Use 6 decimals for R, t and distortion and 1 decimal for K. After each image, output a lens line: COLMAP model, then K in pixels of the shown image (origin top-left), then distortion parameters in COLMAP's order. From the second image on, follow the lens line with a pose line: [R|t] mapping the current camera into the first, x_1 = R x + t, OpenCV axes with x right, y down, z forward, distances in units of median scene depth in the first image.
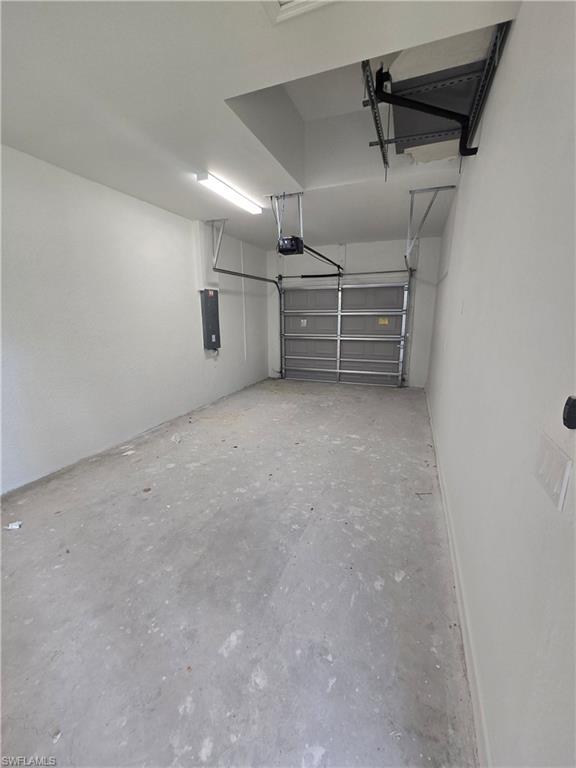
lens RADIAL K [[315.0, 0, 286.9], [0, 315.0, 388.4], [0, 0, 1]] dist [-0.000294, 0.000806]
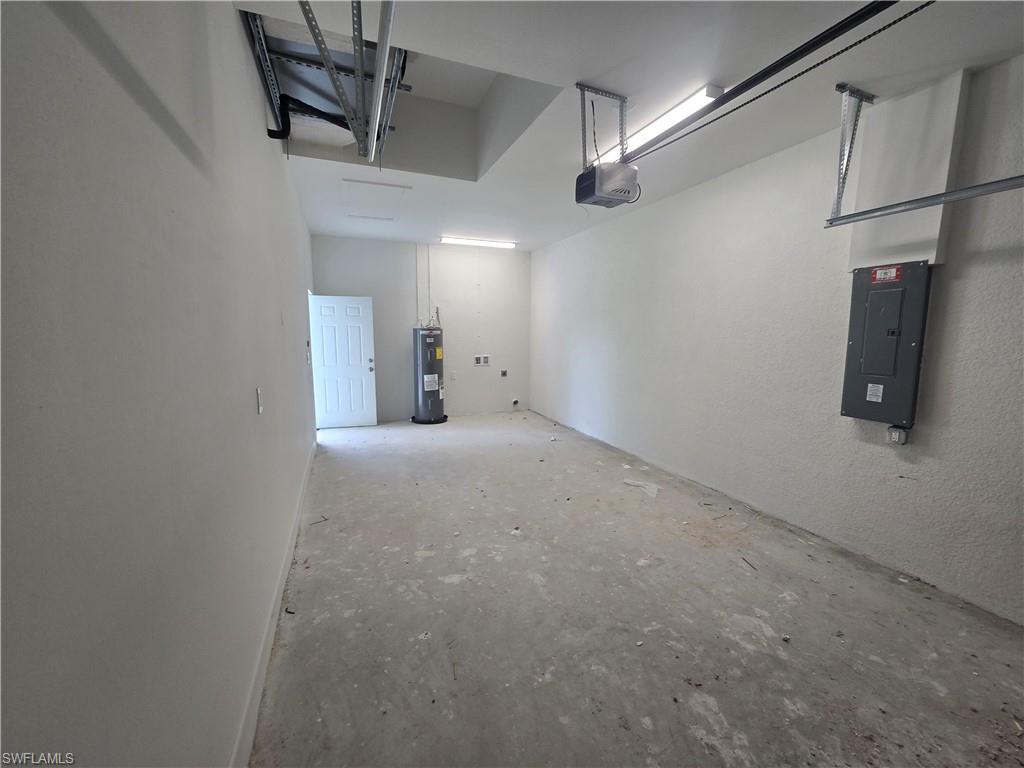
lens RADIAL K [[419.9, 0, 518.1], [0, 419.9, 385.4], [0, 0, 1]] dist [-0.000294, 0.000806]
pose [[-0.717771, 0.094274, -0.689868, 0.584667], [-0.164784, 0.939645, 0.299856, -0.347918], [0.676499, 0.328907, -0.658915, 1.464116]]
